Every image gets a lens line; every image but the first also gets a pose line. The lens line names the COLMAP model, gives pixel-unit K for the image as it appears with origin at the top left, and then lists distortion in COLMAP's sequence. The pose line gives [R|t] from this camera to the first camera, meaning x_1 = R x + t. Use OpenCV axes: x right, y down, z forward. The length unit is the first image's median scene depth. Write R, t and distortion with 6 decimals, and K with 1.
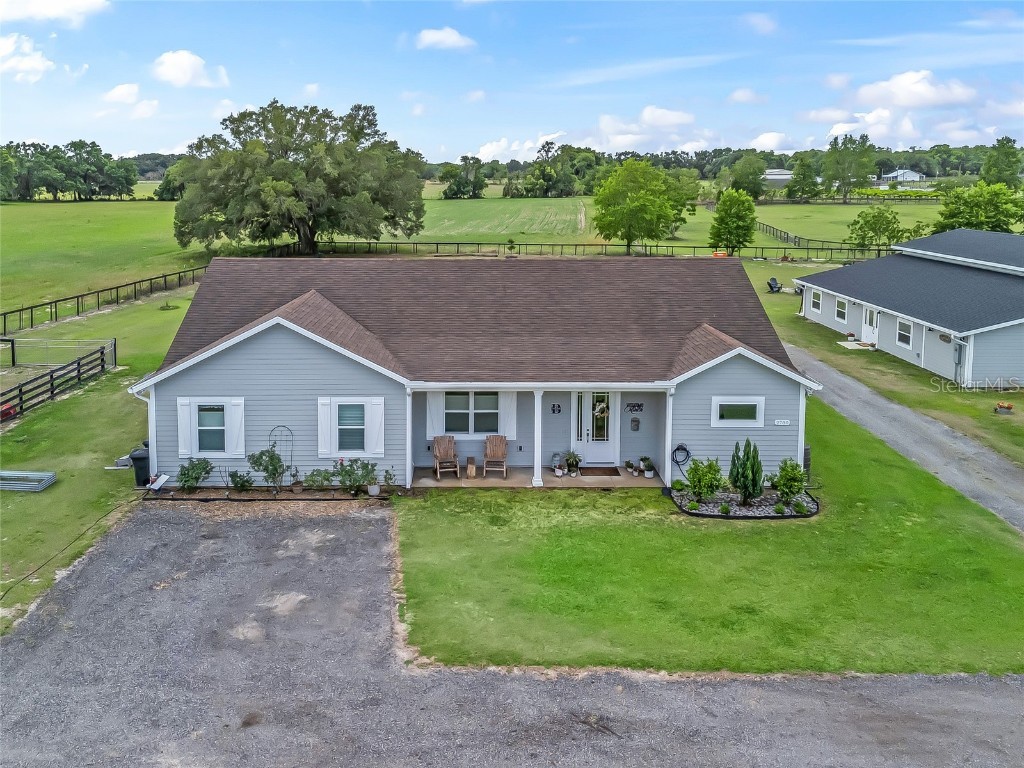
lens RADIAL K [[865.7, 0, 467.1], [0, 865.7, 358.3], [0, 0, 1]] dist [0.101955, -0.141575]
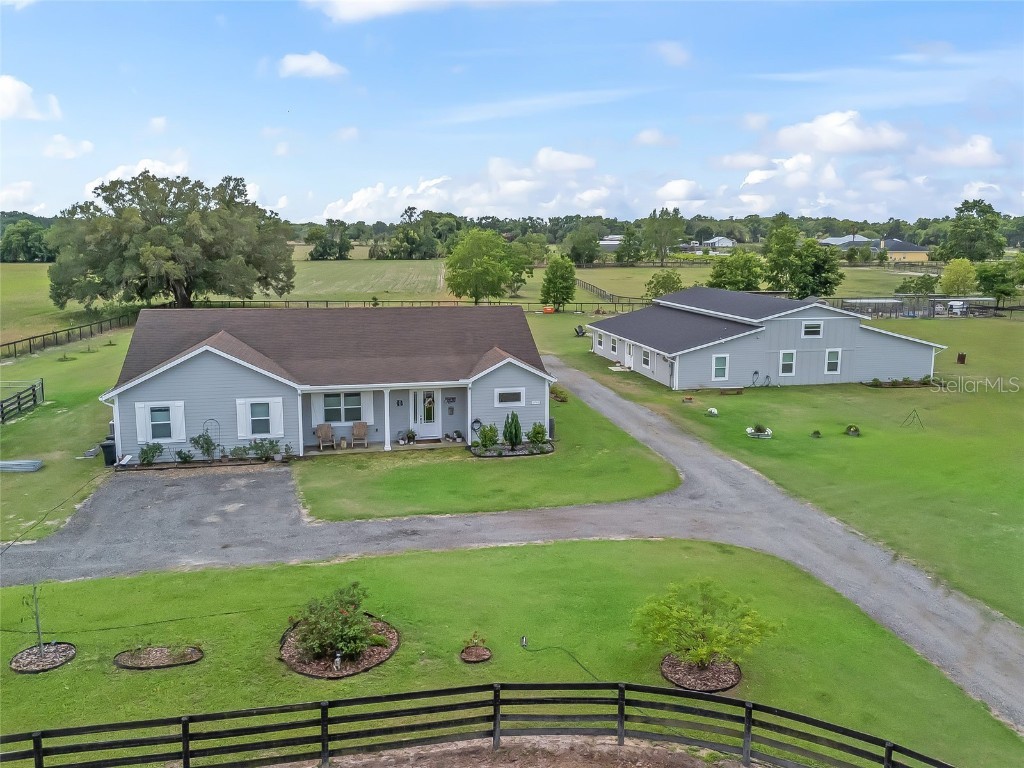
lens RADIAL K [[845.7, 0, 512.0], [0, 845.7, 384.0], [0, 0, 1]] dist [0.068862, -0.120027]
pose [[0.979032, -0.029342, 0.201581, -0.001014], [0.036675, 0.998791, -0.032737, 0.027989], [-0.200377, 0.039443, 0.978925, -0.173180]]
